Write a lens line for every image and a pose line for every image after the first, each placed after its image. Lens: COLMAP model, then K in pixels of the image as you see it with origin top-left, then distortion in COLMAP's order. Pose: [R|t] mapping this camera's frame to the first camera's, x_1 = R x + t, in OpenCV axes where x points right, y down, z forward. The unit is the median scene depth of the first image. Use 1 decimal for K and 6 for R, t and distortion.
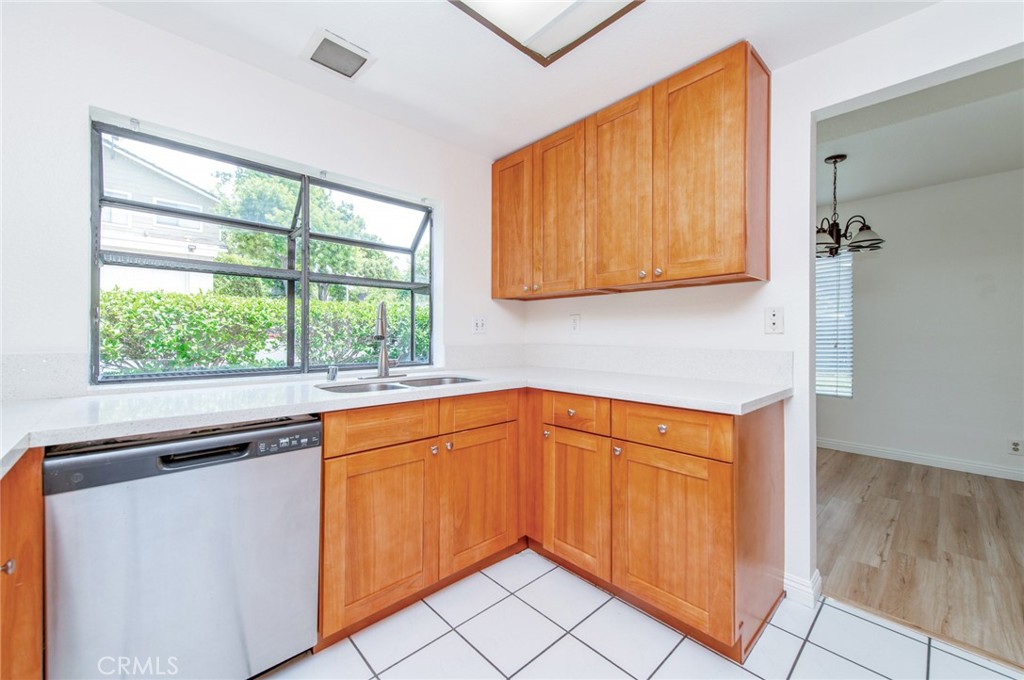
lens RADIAL K [[401.1, 0, 510.4], [0, 401.1, 338.8], [0, 0, 1]] dist [0.008914, -0.001223]
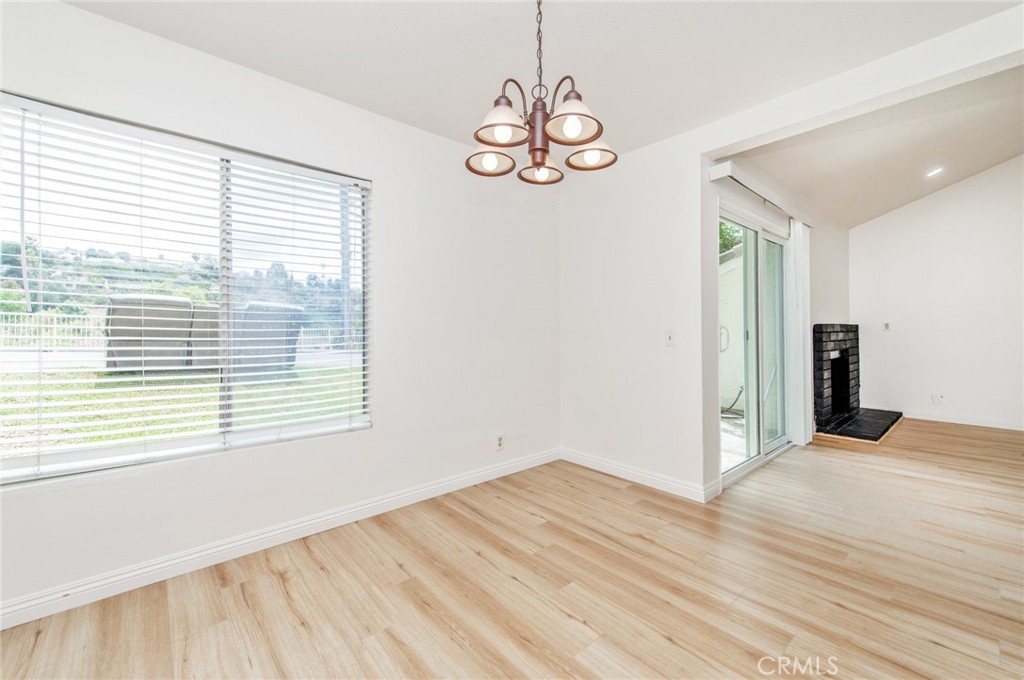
lens RADIAL K [[401.1, 0, 507.2], [0, 401.1, 333.5], [0, 0, 1]] dist [0.008914, -0.001223]
pose [[0.013857, -0.008828, 0.999865, 0.336414], [0.009719, 0.999915, 0.008693, -0.001021], [-0.999857, 0.009597, 0.013942, 1.127703]]
